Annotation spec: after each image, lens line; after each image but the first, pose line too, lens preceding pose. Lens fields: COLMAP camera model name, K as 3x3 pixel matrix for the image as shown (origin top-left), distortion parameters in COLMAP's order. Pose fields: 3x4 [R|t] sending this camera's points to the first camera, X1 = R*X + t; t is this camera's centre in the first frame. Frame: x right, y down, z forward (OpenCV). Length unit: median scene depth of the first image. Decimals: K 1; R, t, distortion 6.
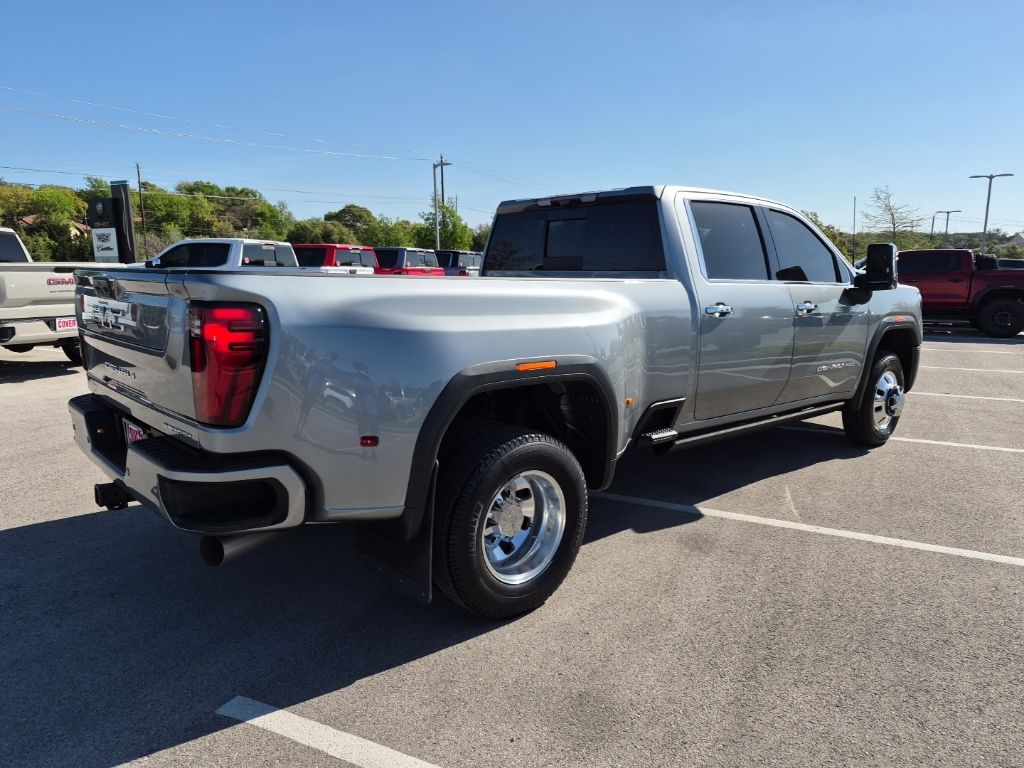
lens RADIAL K [[713.4, 0, 512.0], [0, 713.4, 384.0], [0, 0, 1]] dist [0.101908, -0.119871]
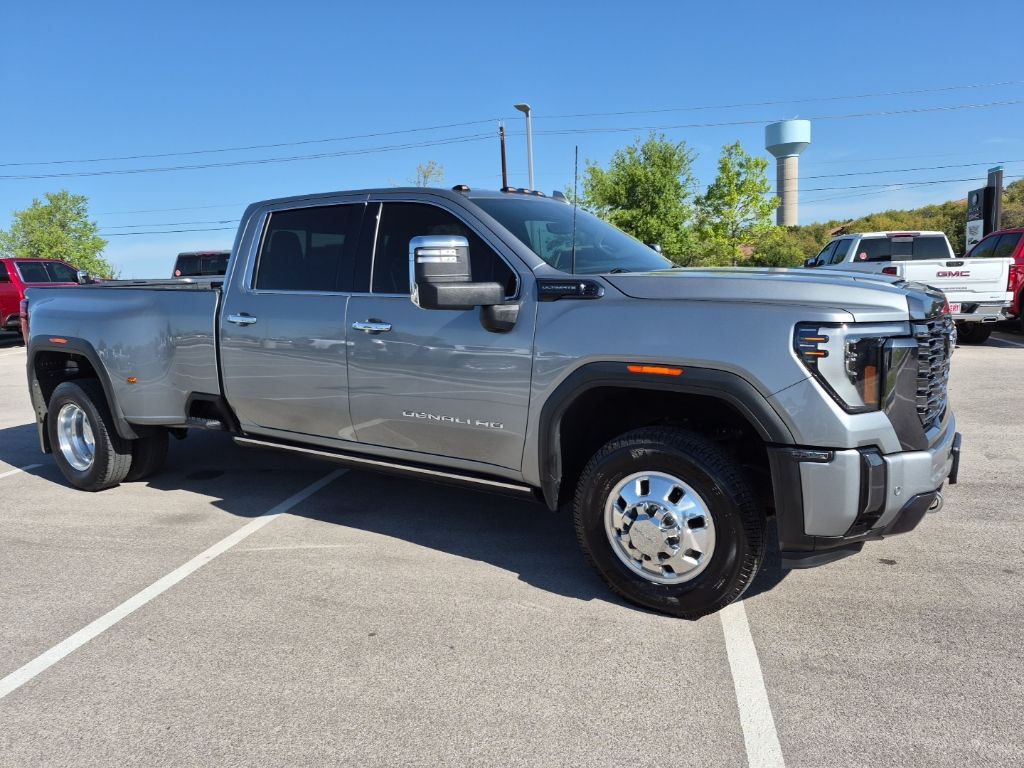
lens RADIAL K [[713.4, 0, 512.0], [0, 713.4, 384.0], [0, 0, 1]] dist [0.101908, -0.119871]
pose [[0.262452, 0.136060, -0.955304, 0.423630], [-0.126115, 0.986354, 0.105835, -0.052189], [0.956668, 0.092702, 0.276030, 0.333996]]
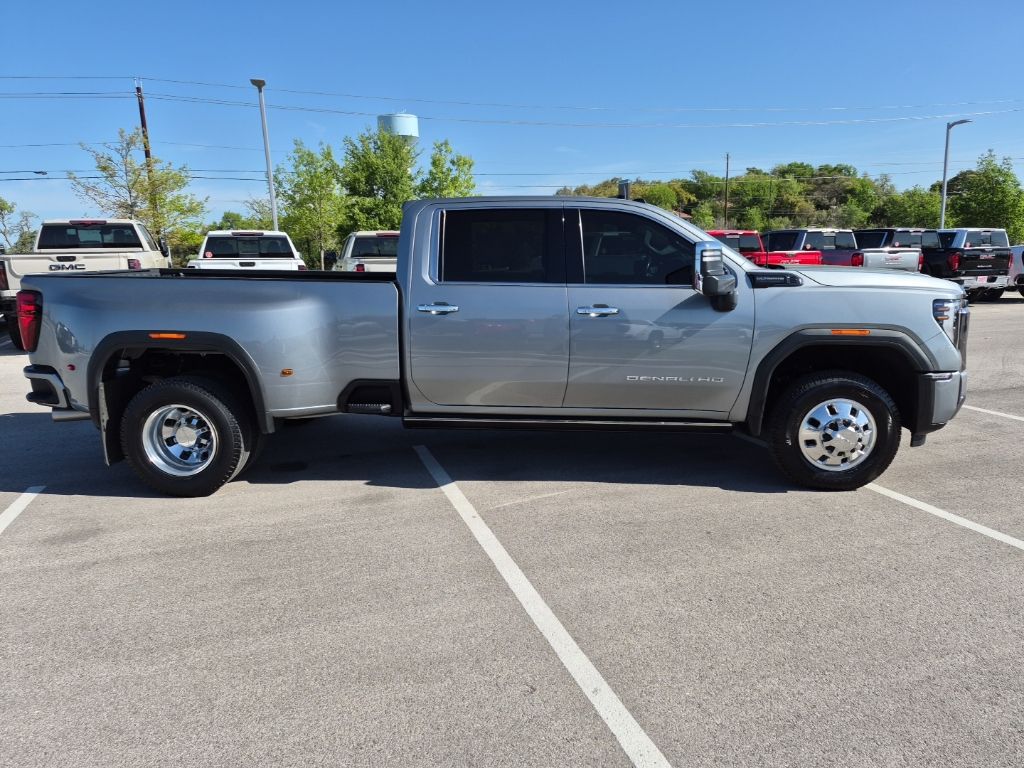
lens RADIAL K [[713.4, 0, 512.0], [0, 713.4, 384.0], [0, 0, 1]] dist [0.101908, -0.119871]
pose [[0.705541, 0.119452, -0.698529, 0.357781], [-0.100315, 0.992601, 0.068417, -0.022618], [0.701533, 0.021802, 0.712303, 0.085734]]
